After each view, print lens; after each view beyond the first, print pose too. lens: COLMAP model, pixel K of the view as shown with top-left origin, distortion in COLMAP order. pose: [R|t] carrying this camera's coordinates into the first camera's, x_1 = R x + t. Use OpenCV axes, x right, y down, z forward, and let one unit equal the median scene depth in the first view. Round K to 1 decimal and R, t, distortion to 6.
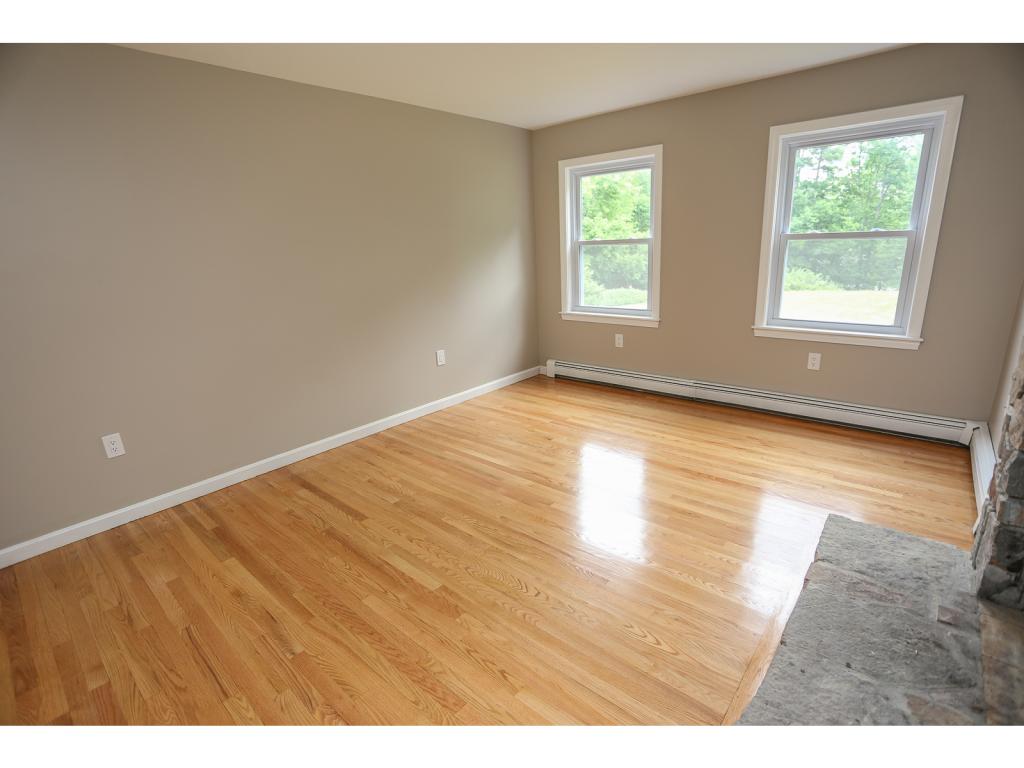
lens RADIAL K [[497.7, 0, 516.7], [0, 497.7, 384.2], [0, 0, 1]] dist [-0.077205, 0.035246]
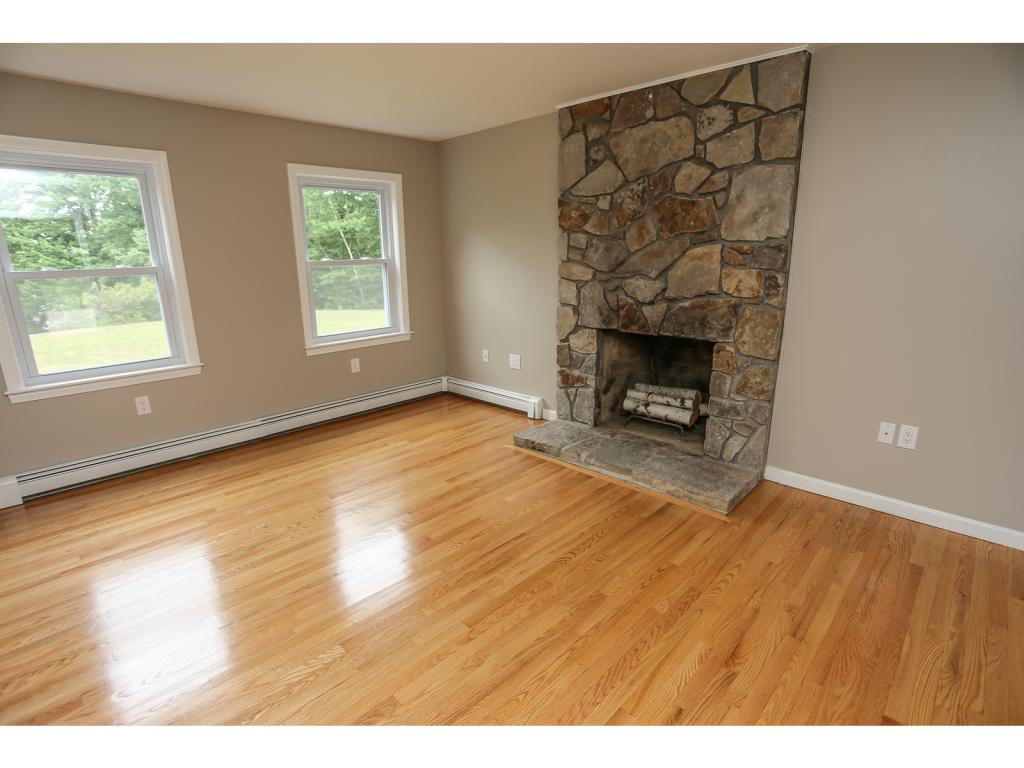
lens RADIAL K [[497.7, 0, 516.7], [0, 497.7, 384.2], [0, 0, 1]] dist [-0.077205, 0.035246]
pose [[0.079777, -0.209813, 0.974481, -0.591068], [0.289394, 0.940367, 0.178776, -0.113495], [-0.953880, 0.267747, 0.135739, 0.492911]]
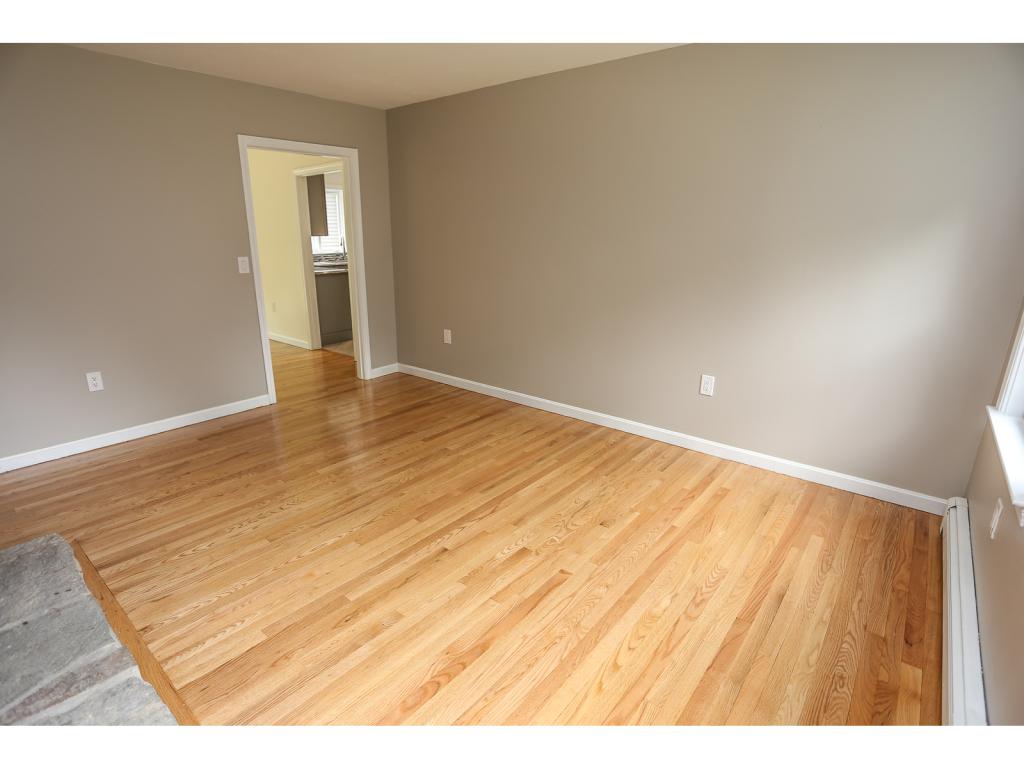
lens RADIAL K [[516.8, 0, 499.4], [0, 516.8, 383.7], [0, 0, 1]] dist [-0.071651, 0.027392]
pose [[0.016562, 0.329280, -0.944087, 0.674864], [-0.283521, 0.907007, 0.311374, -0.246629], [0.958823, 0.262512, 0.108379, 0.748407]]
